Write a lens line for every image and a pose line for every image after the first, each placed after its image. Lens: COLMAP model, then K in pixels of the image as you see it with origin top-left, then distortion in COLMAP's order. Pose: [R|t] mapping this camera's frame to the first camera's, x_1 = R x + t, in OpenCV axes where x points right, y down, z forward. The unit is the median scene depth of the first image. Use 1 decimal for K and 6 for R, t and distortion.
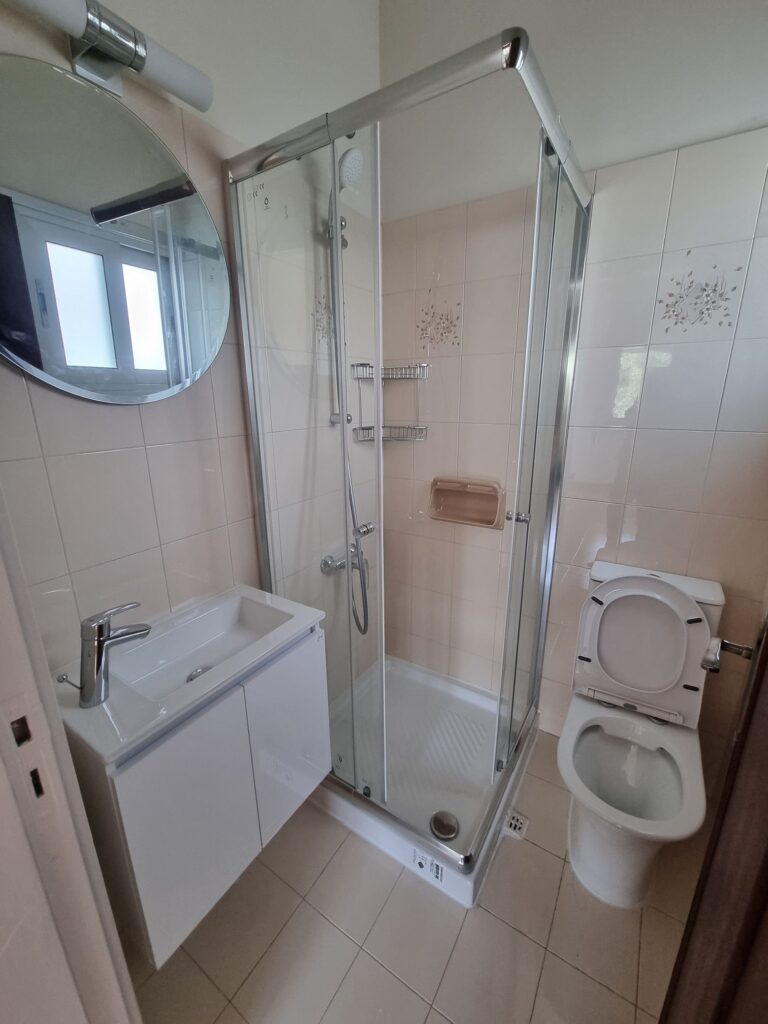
lens RADIAL K [[412.6, 0, 384.0], [0, 412.6, 512.0], [0, 0, 1]] dist [0.000223, -0.003941]
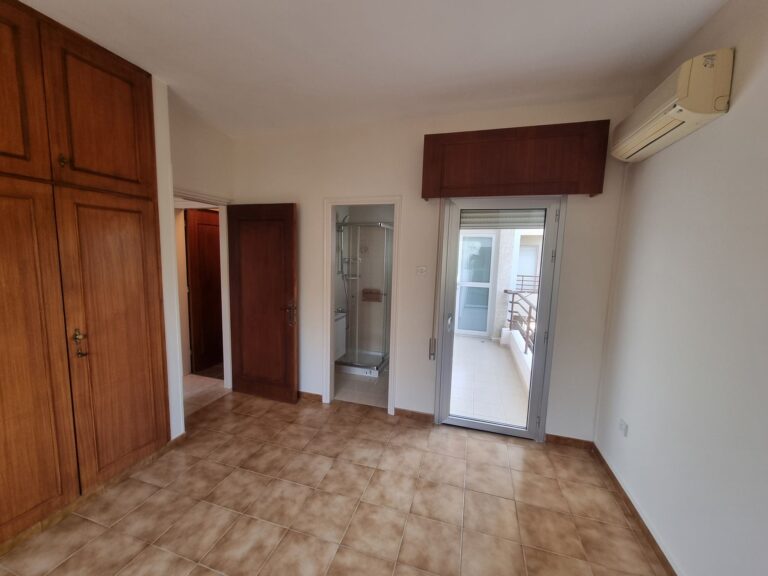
lens RADIAL K [[309.4, 0, 379.3], [0, 309.4, 290.2], [0, 0, 1]] dist [0.000223, -0.003941]
pose [[0.962084, 0.002329, 0.272743, -0.476080], [0.038082, 0.989022, -0.142779, 0.328008], [-0.270081, 0.147752, 0.951433, -1.595859]]
